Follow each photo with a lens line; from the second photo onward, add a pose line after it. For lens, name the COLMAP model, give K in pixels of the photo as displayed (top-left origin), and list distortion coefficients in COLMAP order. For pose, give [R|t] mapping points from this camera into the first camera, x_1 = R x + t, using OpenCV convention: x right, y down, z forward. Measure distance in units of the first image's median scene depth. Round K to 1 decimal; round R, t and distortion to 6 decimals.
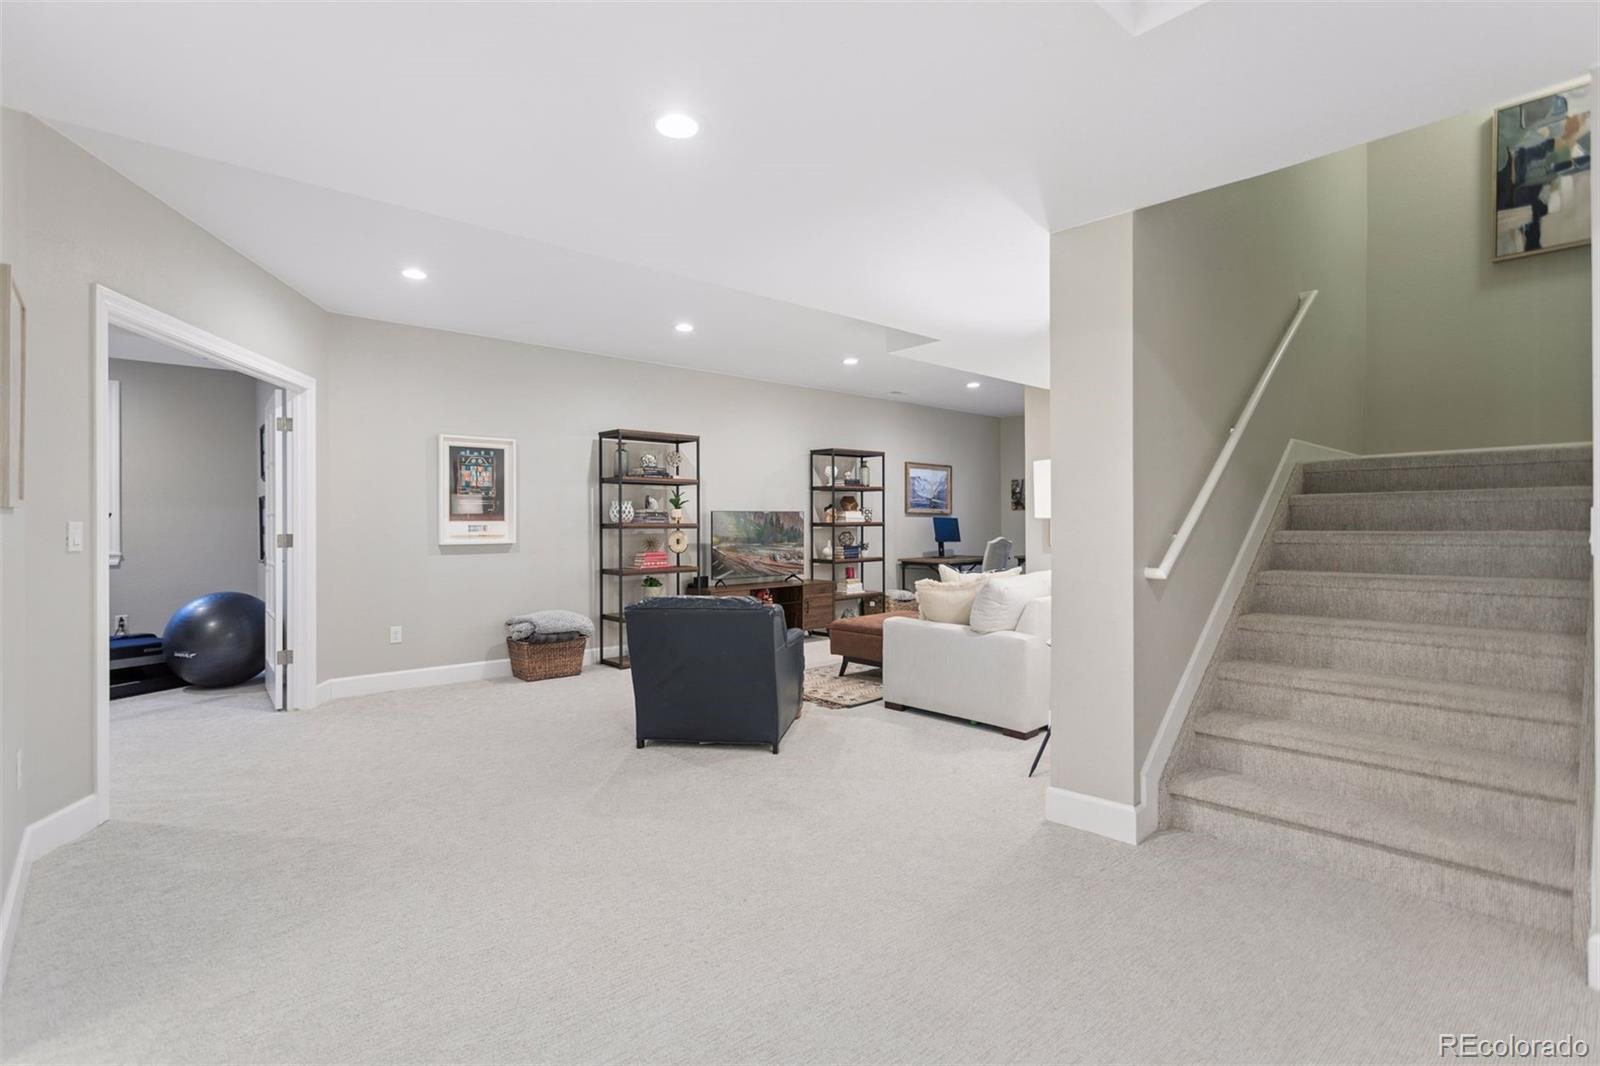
lens RADIAL K [[767.8, 0, 805.6], [0, 767.8, 527.7], [0, 0, 1]] dist [0.005525, -0.001375]
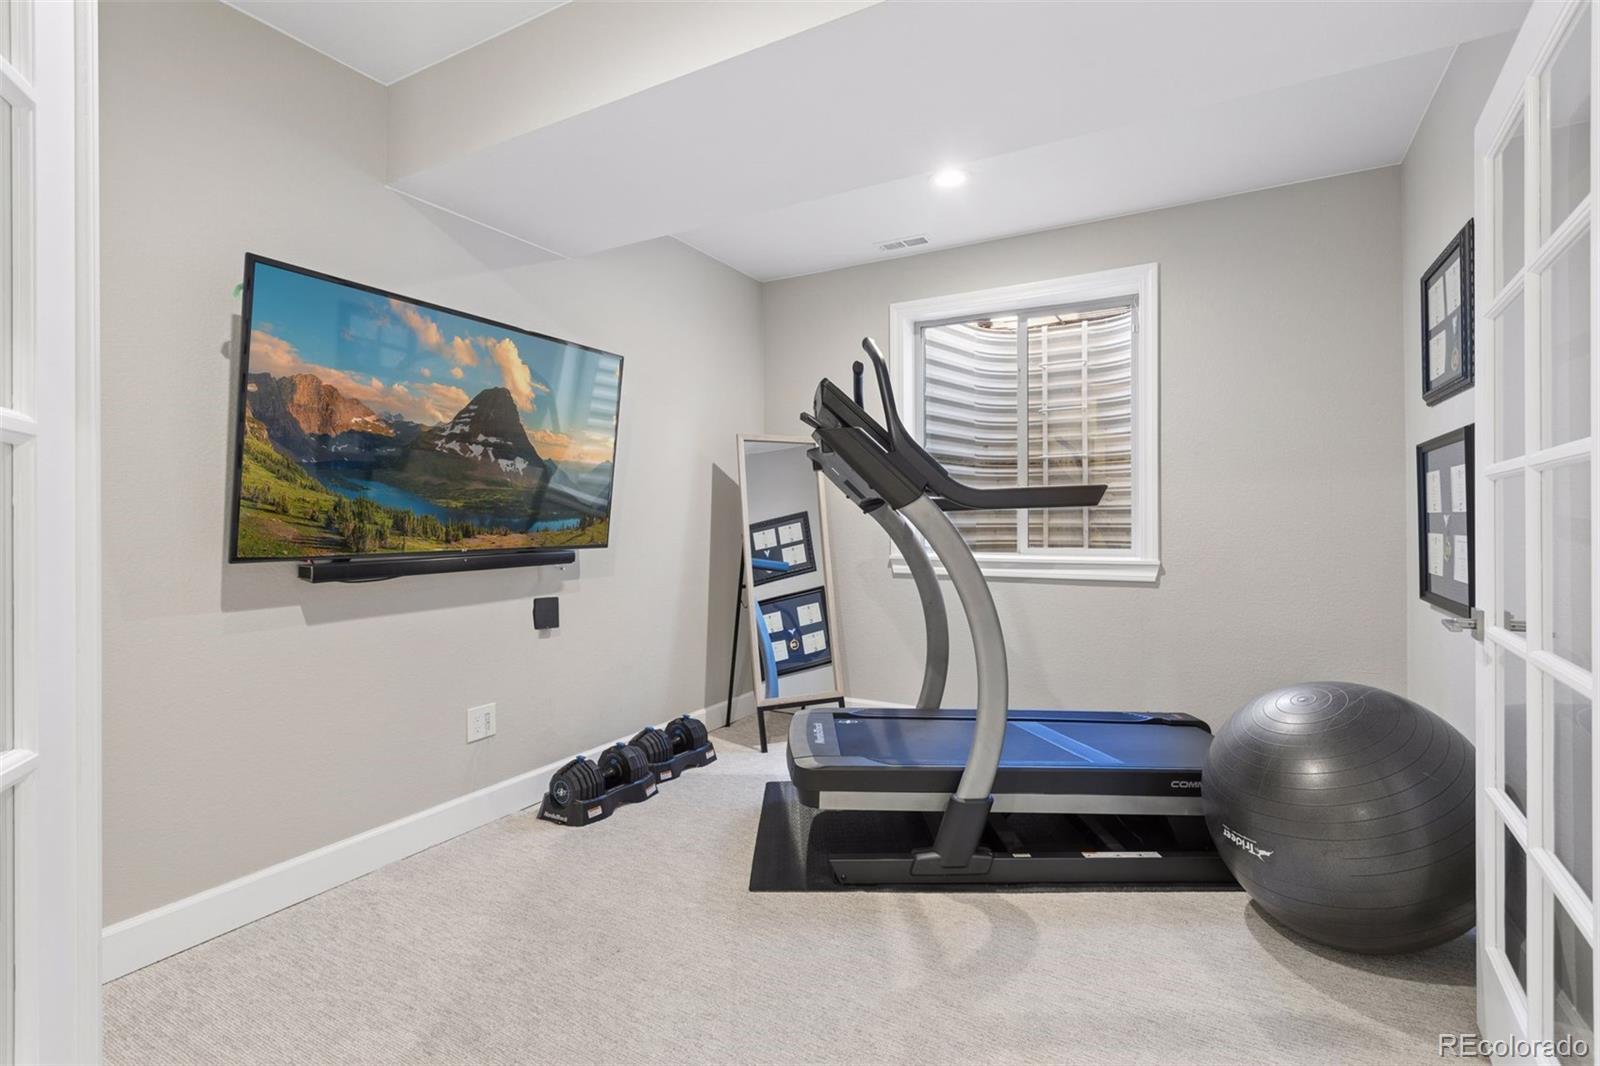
lens RADIAL K [[767.8, 0, 797.4], [0, 767.8, 520.8], [0, 0, 1]] dist [0.005525, -0.001375]
pose [[0.325091, 0.001307, -0.945682, -0.432293], [0.004085, 0.999988, 0.002787, 0.000289], [0.945674, -0.004769, 0.325082, 0.555545]]
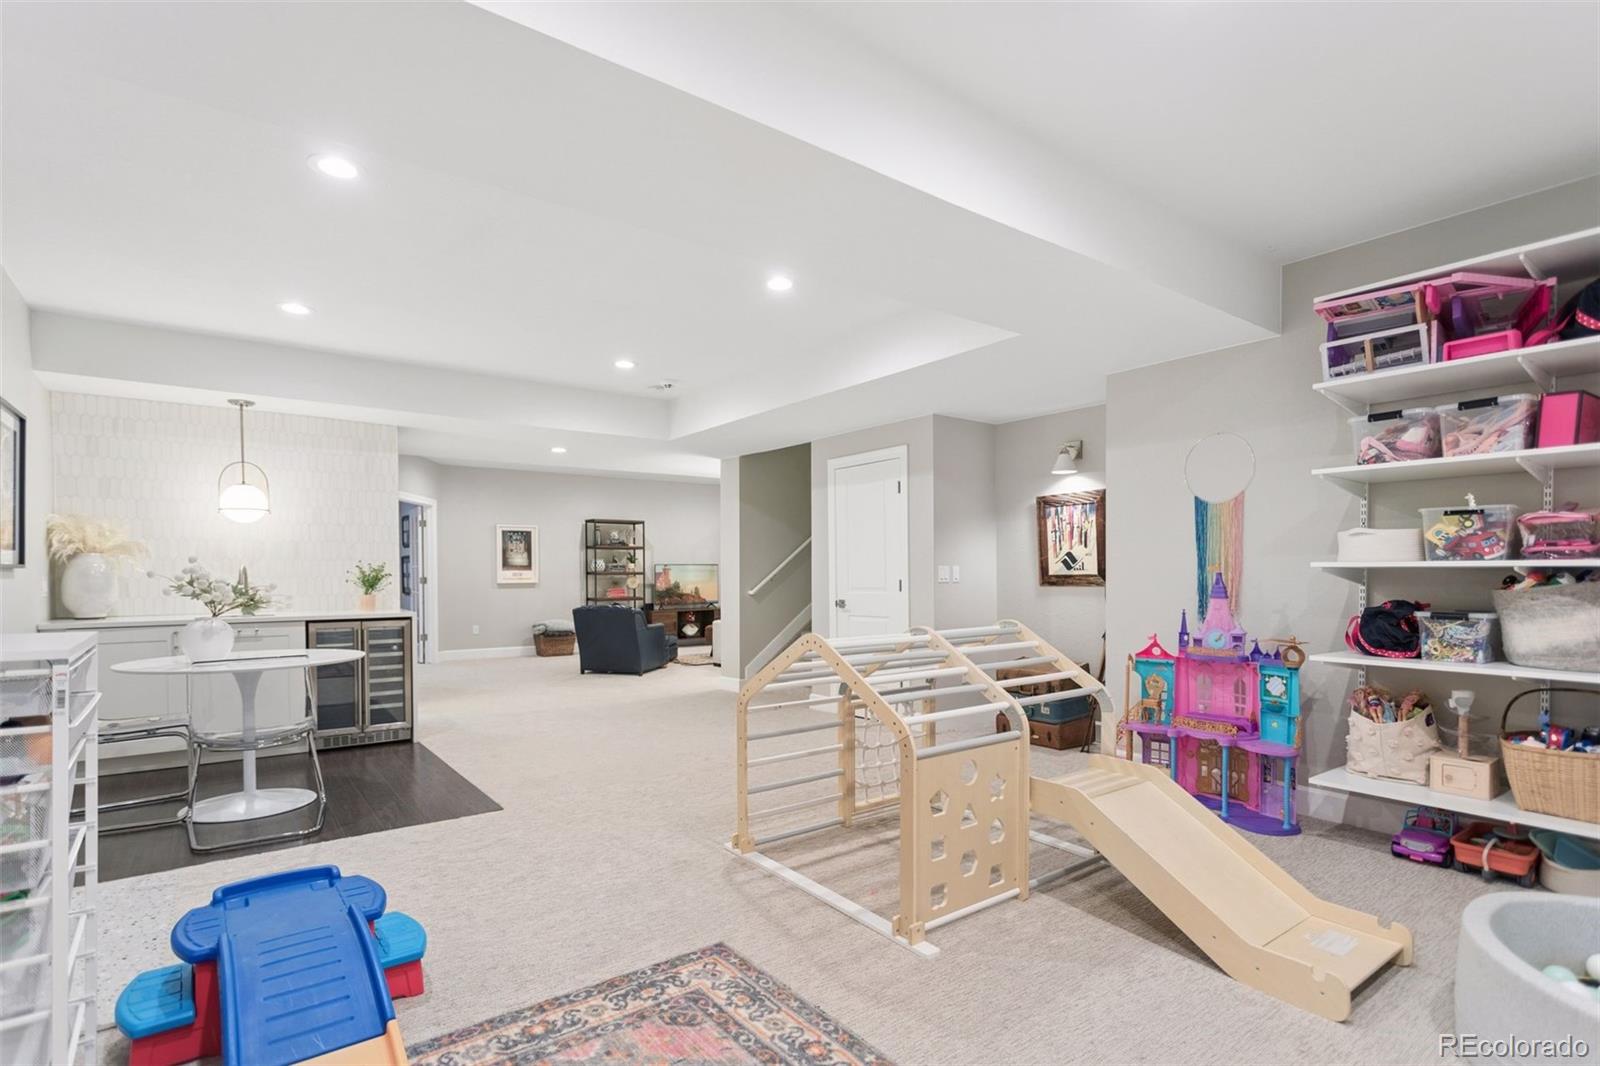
lens RADIAL K [[767.8, 0, 796.6], [0, 767.8, 595.6], [0, 0, 1]] dist [0.005525, -0.001375]
pose [[0.995414, 0.005153, -0.095524, 0.385321], [-0.002332, 0.999558, 0.029621, -0.004469], [0.095634, -0.029262, 0.994986, -0.714685]]
